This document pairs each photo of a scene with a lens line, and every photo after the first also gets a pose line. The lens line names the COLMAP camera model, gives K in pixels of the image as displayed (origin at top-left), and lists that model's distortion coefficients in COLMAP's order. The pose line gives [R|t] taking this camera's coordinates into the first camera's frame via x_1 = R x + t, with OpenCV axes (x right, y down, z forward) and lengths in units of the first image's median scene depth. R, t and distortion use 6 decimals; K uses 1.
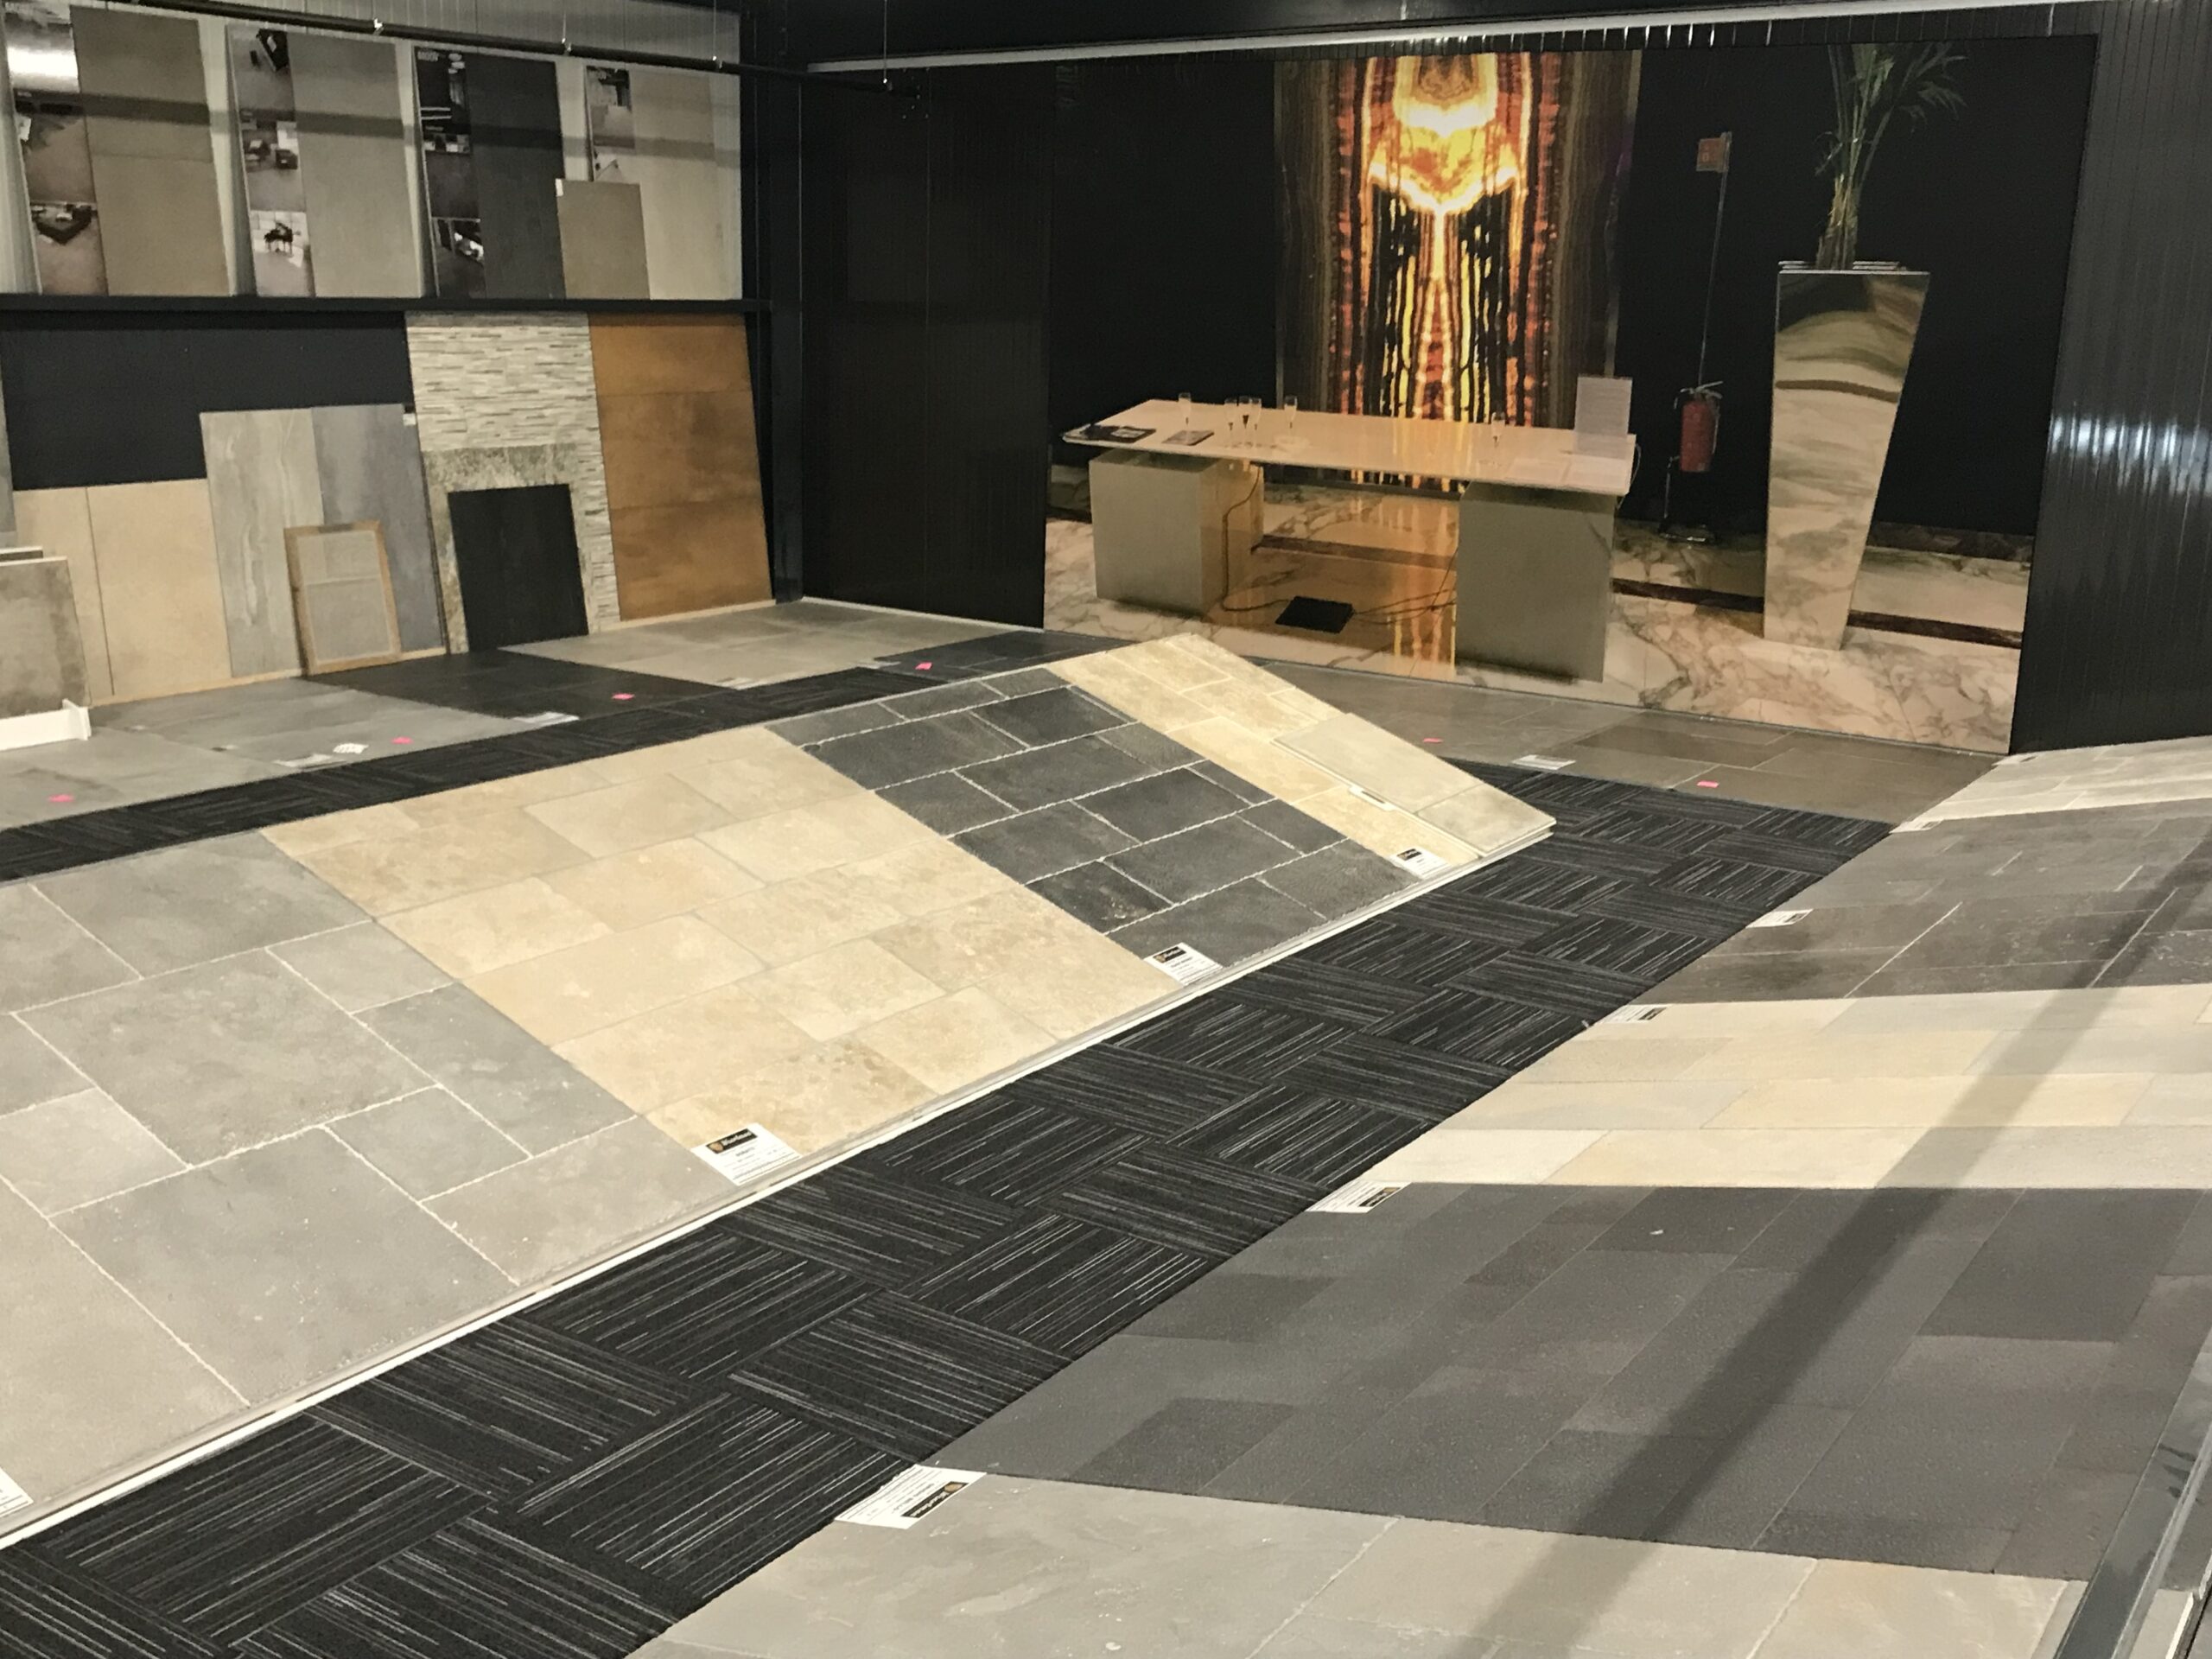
lens RADIAL K [[2314.7, 0, 1101.2], [0, 2314.7, 830.0], [0, 0, 1]] dist [0.021373, 0.000000]
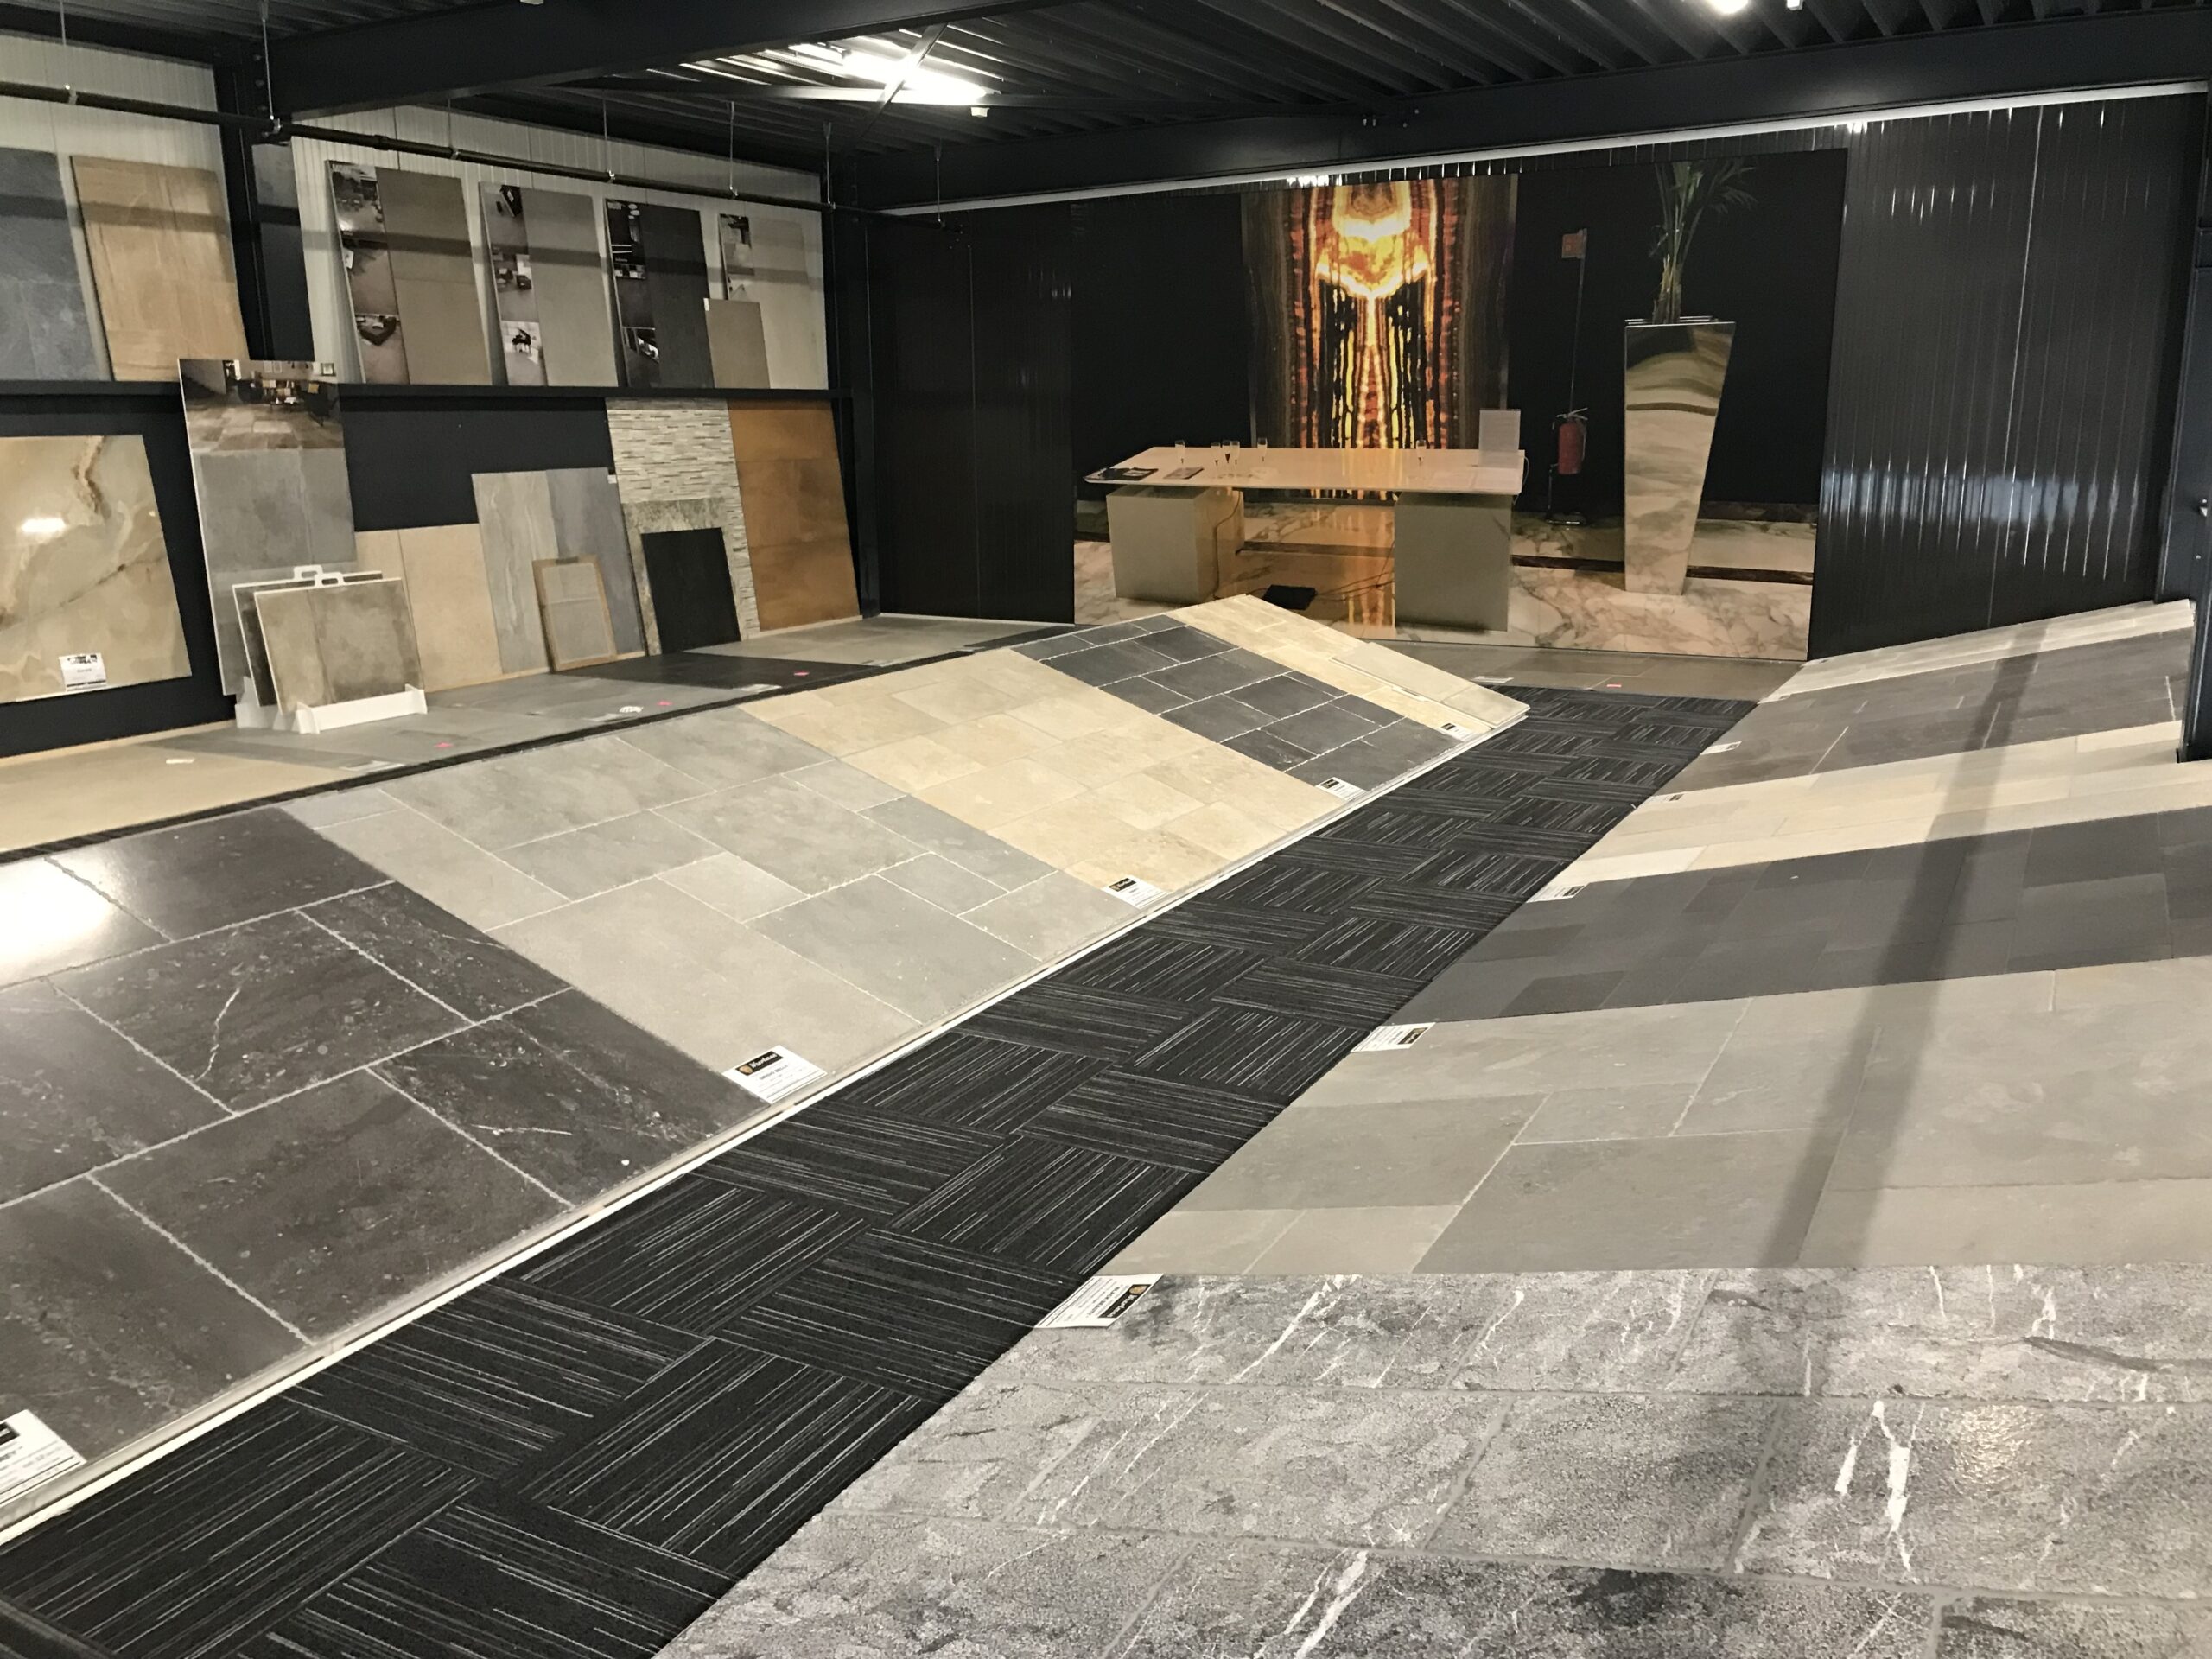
lens RADIAL K [[1830.5, 0, 1098.5], [0, 1830.5, 817.6], [0, 0, 1]] dist [0.028944, -0.027387]
pose [[0.994478, -0.056393, 0.088502, -0.130379], [0.058254, 0.998129, -0.018592, 0.053709], [-0.087288, 0.023645, 0.995902, -0.065798]]
